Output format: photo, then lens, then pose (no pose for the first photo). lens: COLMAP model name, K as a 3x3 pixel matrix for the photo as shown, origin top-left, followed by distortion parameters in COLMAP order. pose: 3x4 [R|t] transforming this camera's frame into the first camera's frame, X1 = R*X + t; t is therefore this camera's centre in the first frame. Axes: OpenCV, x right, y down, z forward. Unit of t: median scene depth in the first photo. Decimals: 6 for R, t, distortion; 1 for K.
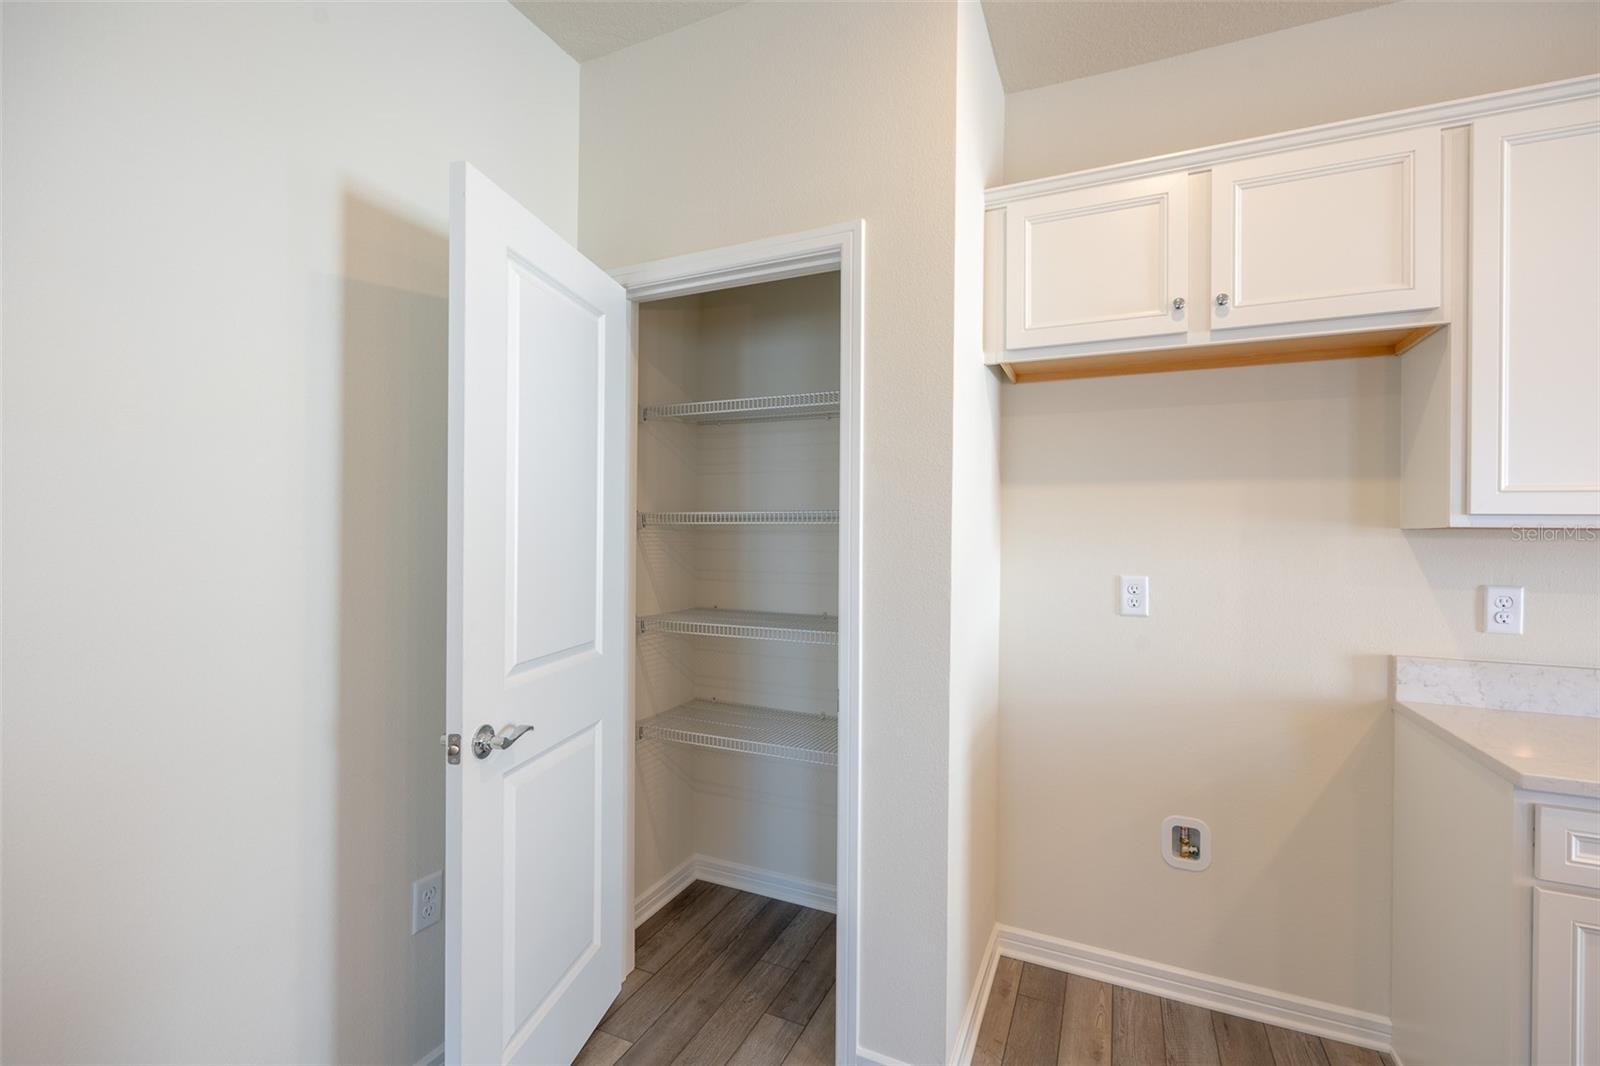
lens RADIAL K [[698.6, 0, 798.9], [0, 698.6, 532.7], [0, 0, 1]] dist [-0.004196, 0.000647]
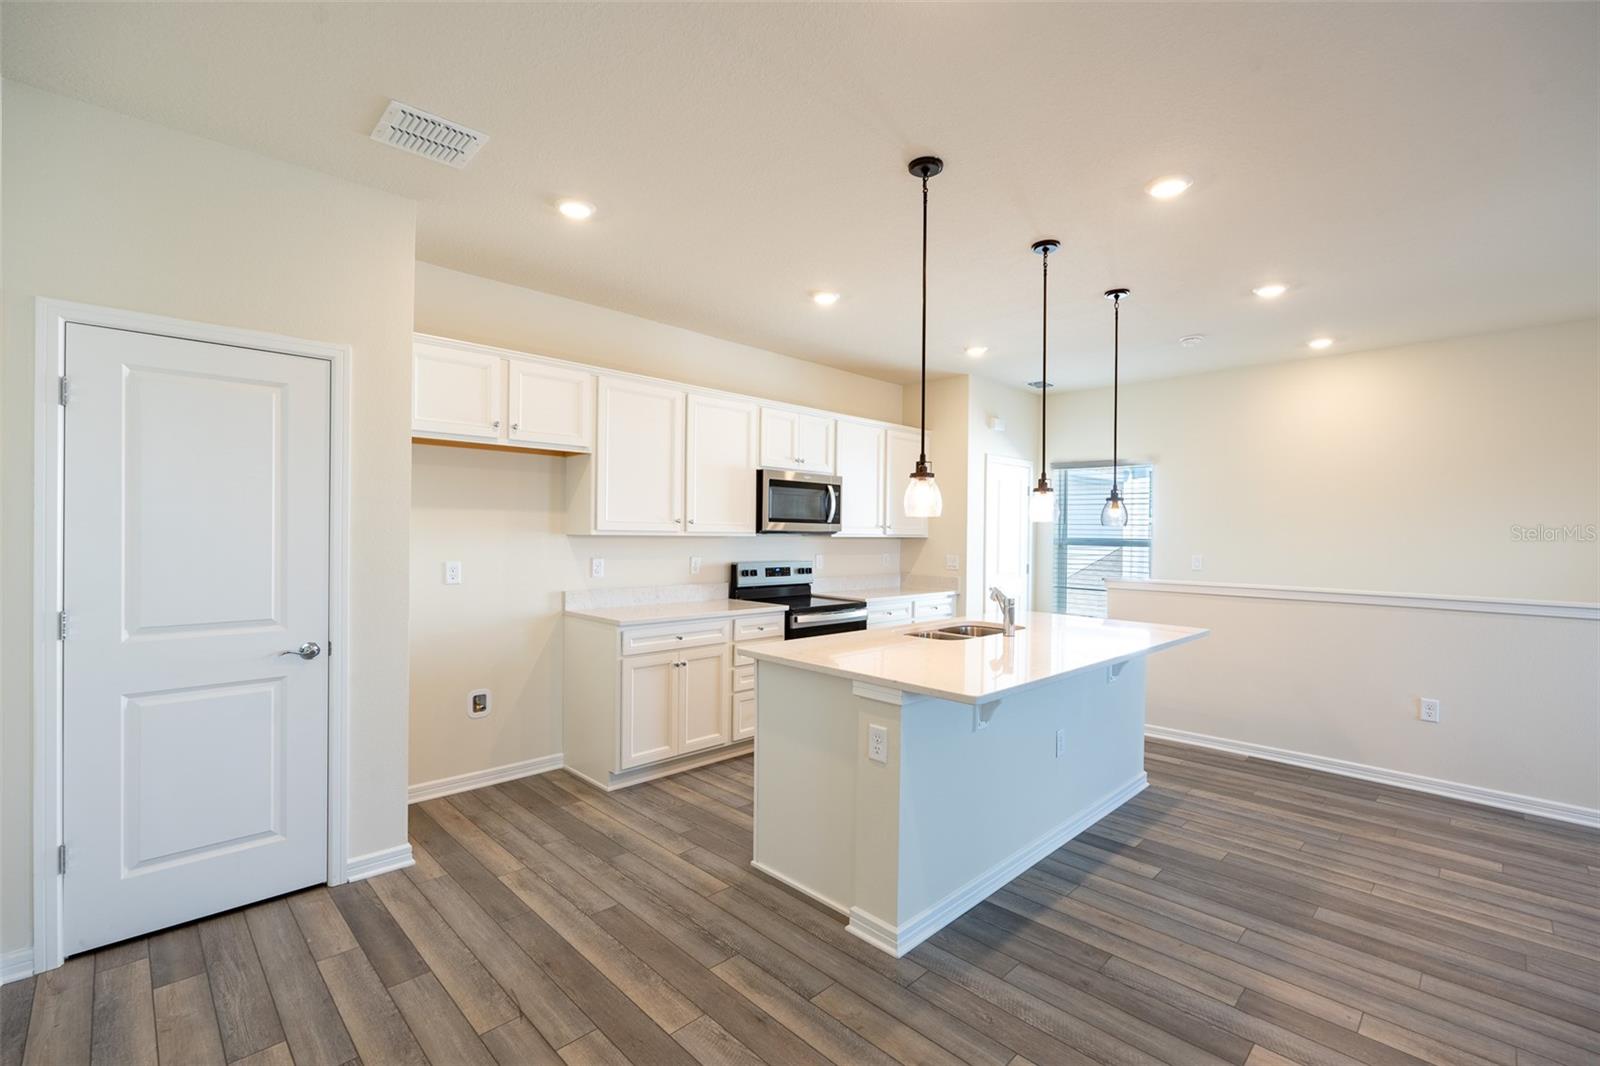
lens RADIAL K [[698.6, 0, 799.6], [0, 698.6, 532.2], [0, 0, 1]] dist [-0.004196, 0.000647]
pose [[0.355346, -0.008214, 0.934699, -1.010453], [-0.008074, 0.999897, 0.011857, -0.047723], [-0.934700, -0.011761, 0.355243, -0.523548]]
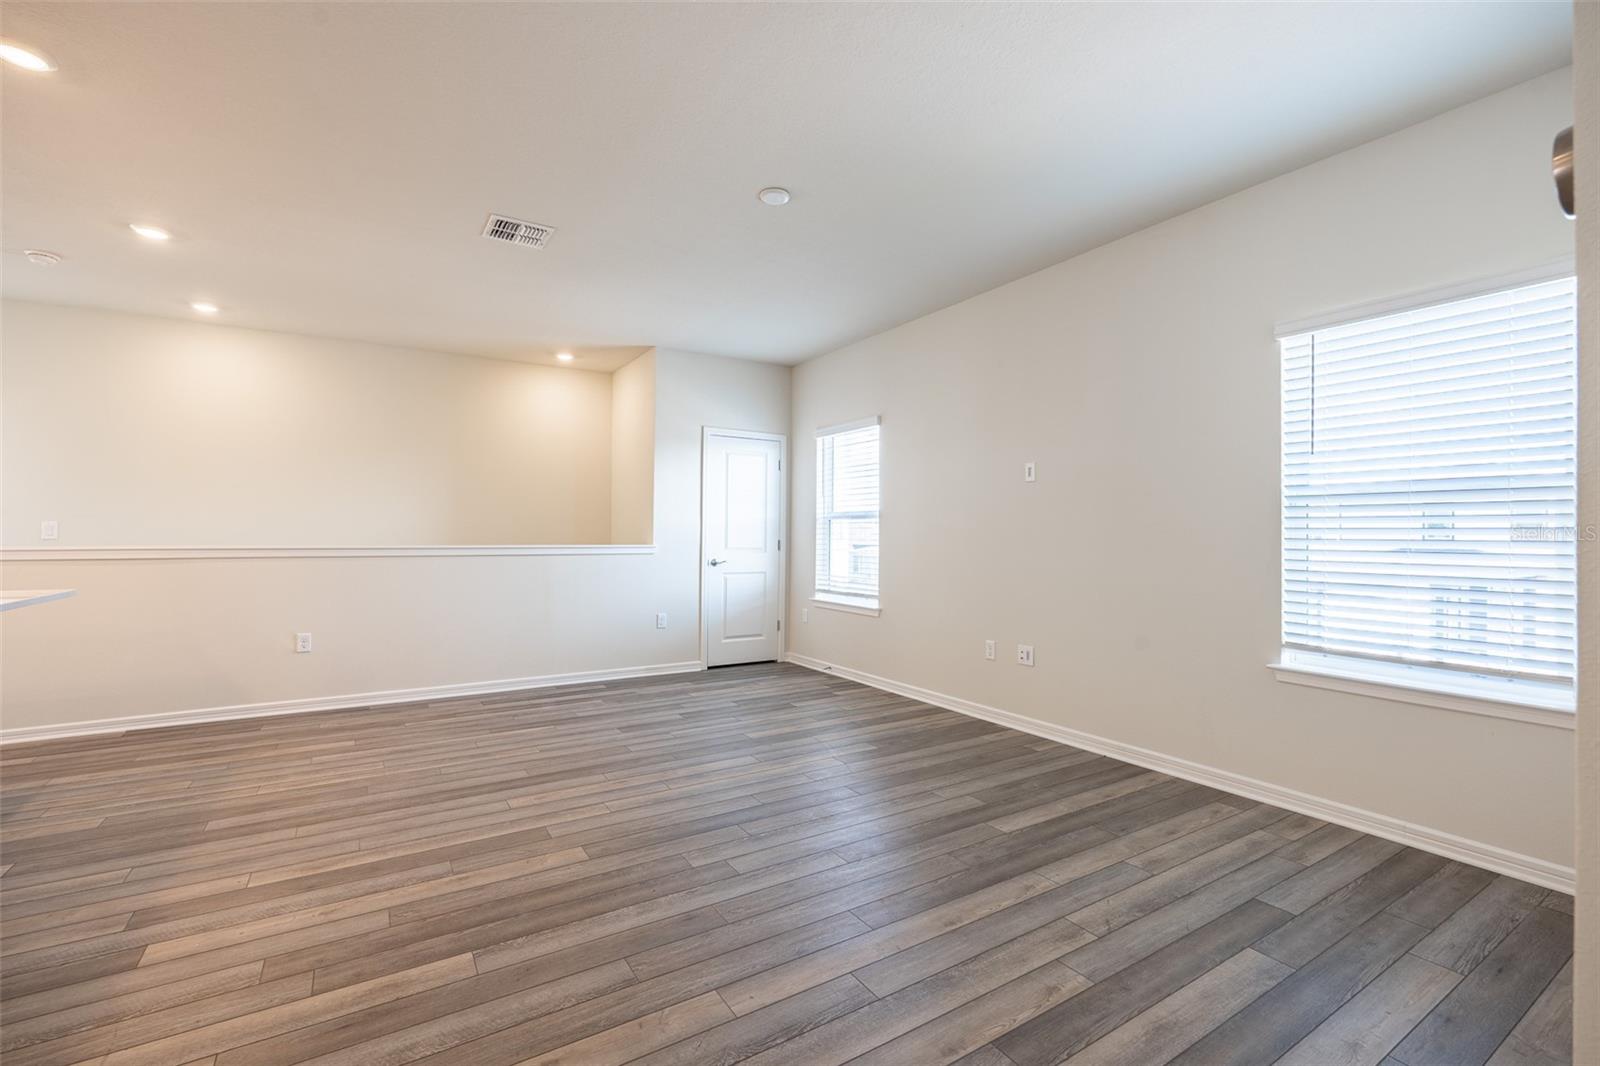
lens RADIAL K [[698.6, 0, 799.7], [0, 698.6, 533.0], [0, 0, 1]] dist [-0.004196, 0.000647]
pose [[-0.834648, -0.014753, 0.550587, -1.232321], [-0.015379, 0.999876, 0.003479, 0.073470], [-0.550570, -0.005564, -0.834771, -0.449831]]
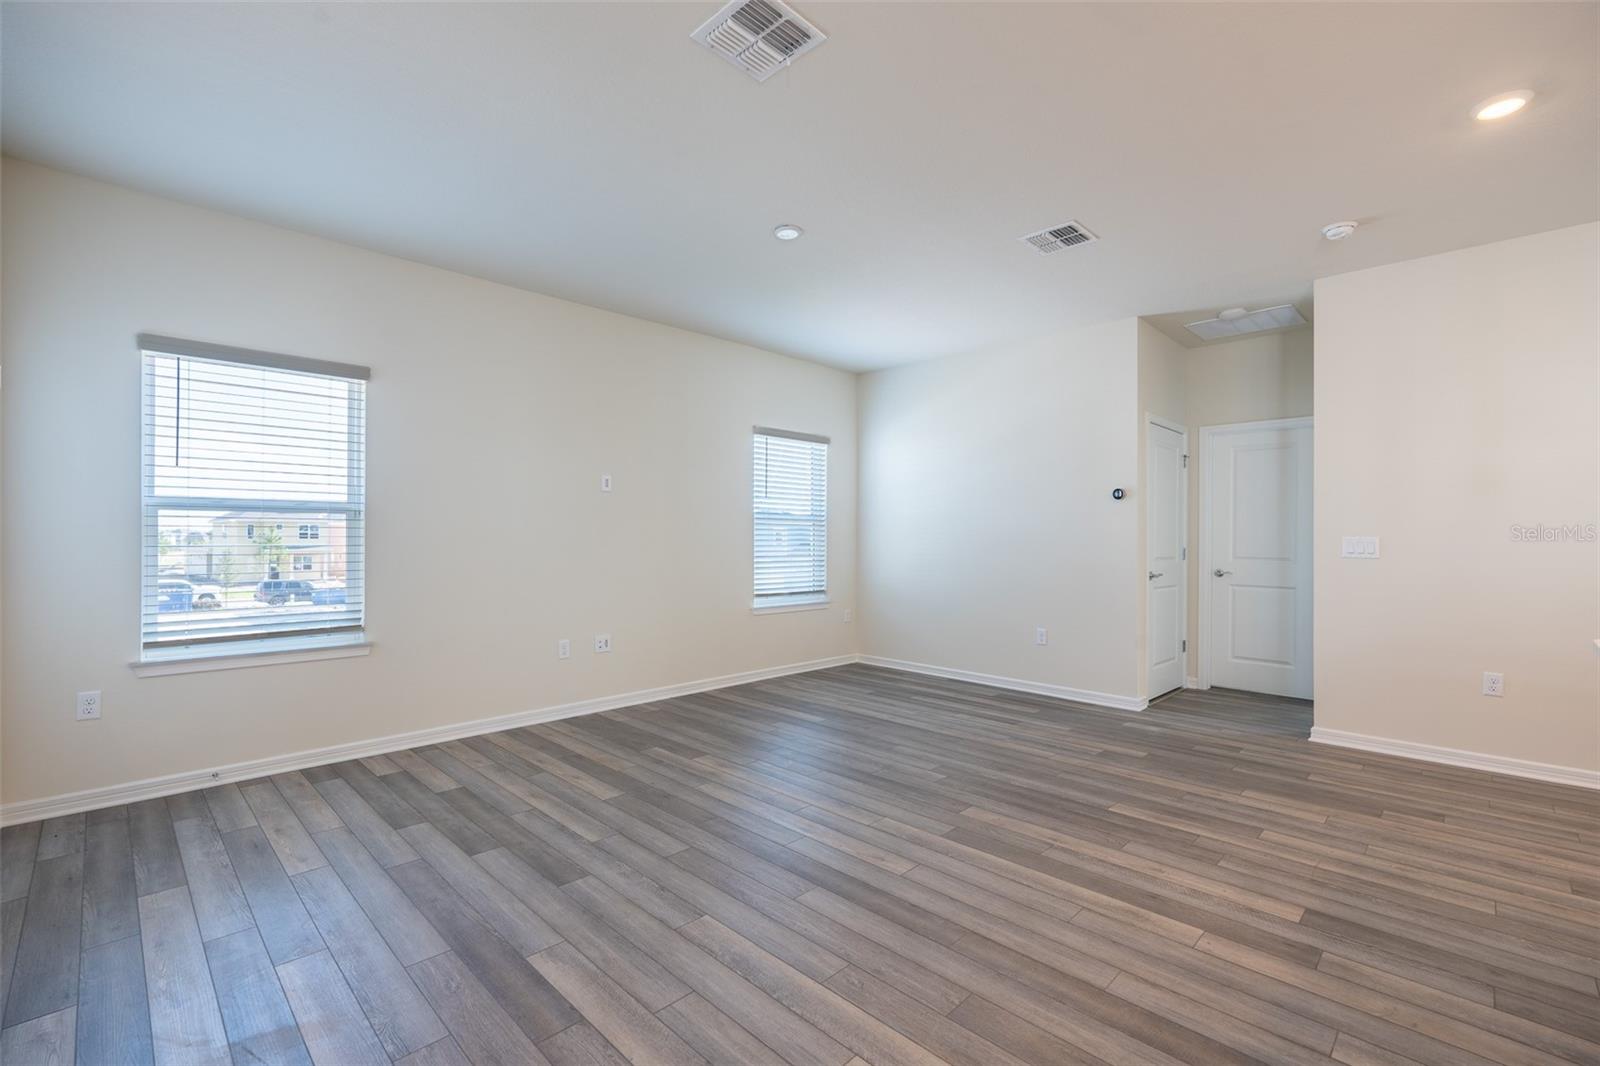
lens RADIAL K [[698.6, 0, 799.8], [0, 698.6, 535.3], [0, 0, 1]] dist [-0.004196, 0.000647]
pose [[-0.345946, -0.018179, -0.938078, 1.711558], [-0.008734, 0.999831, -0.016155, 0.103030], [0.938214, 0.002605, -0.346047, -1.210729]]
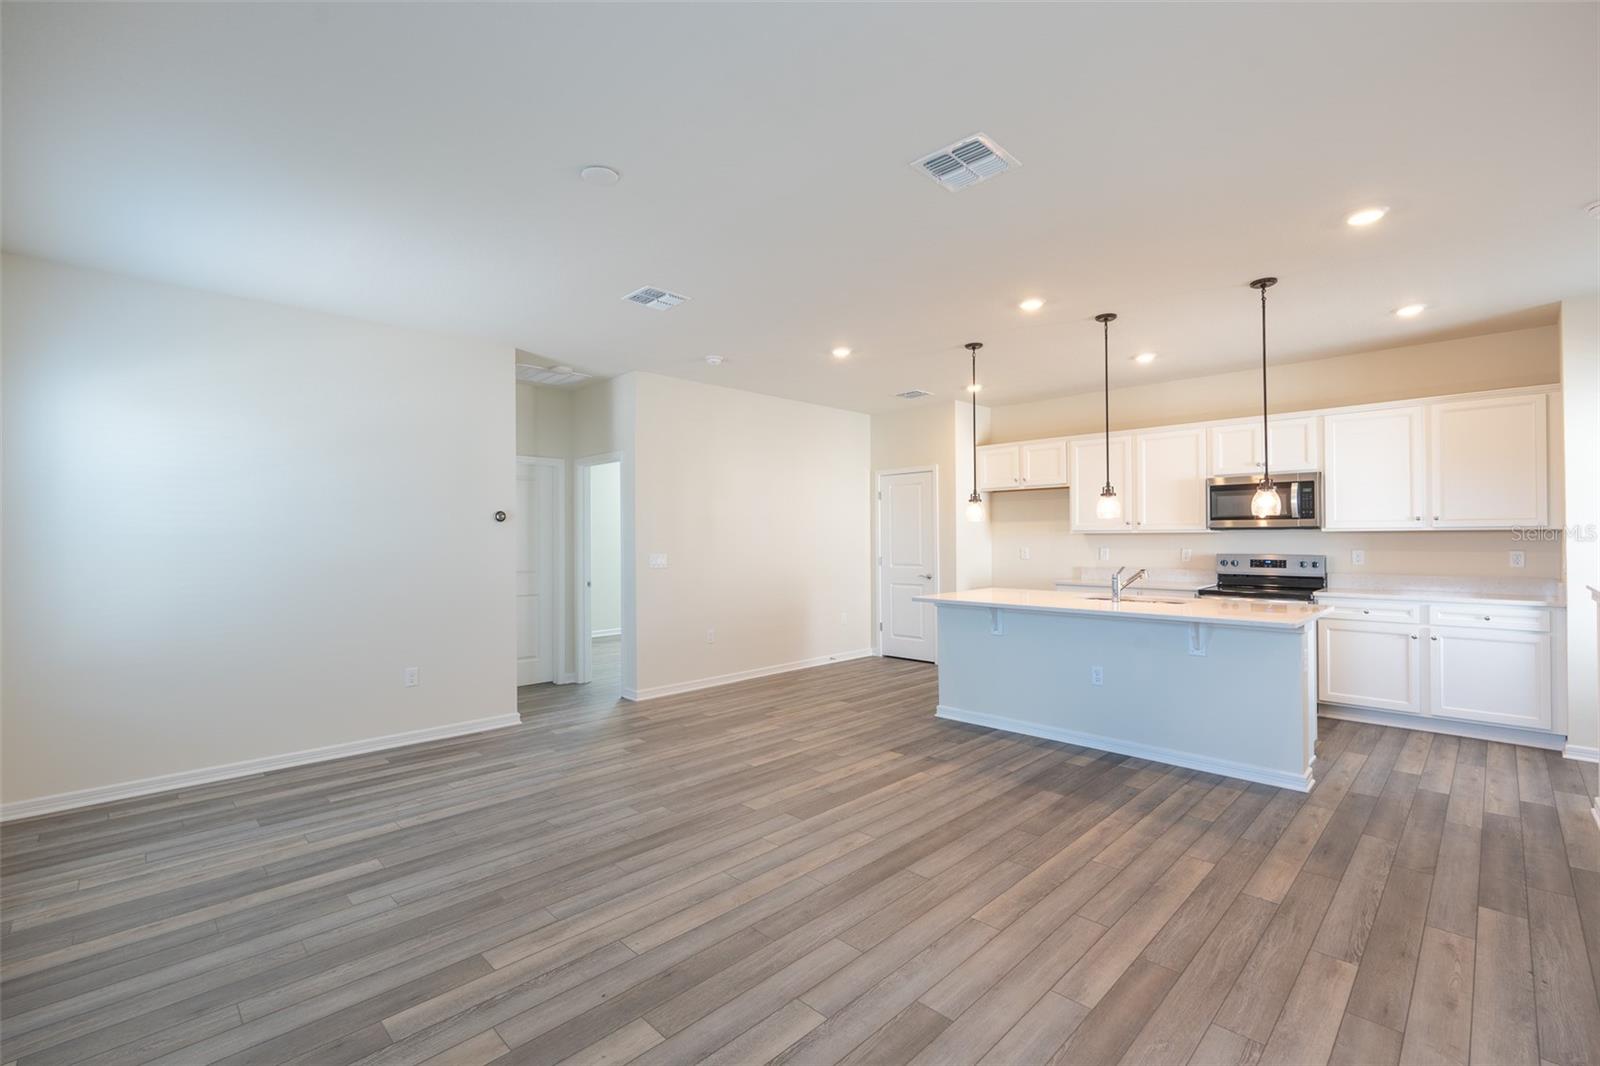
lens RADIAL K [[698.6, 0, 800.1], [0, 698.6, 531.2], [0, 0, 1]] dist [-0.004196, 0.000647]
pose [[0.936191, -0.022578, -0.350766, 0.778478], [0.019076, 0.999728, -0.013438, 0.003294], [0.350974, 0.005889, 0.936367, -3.219769]]
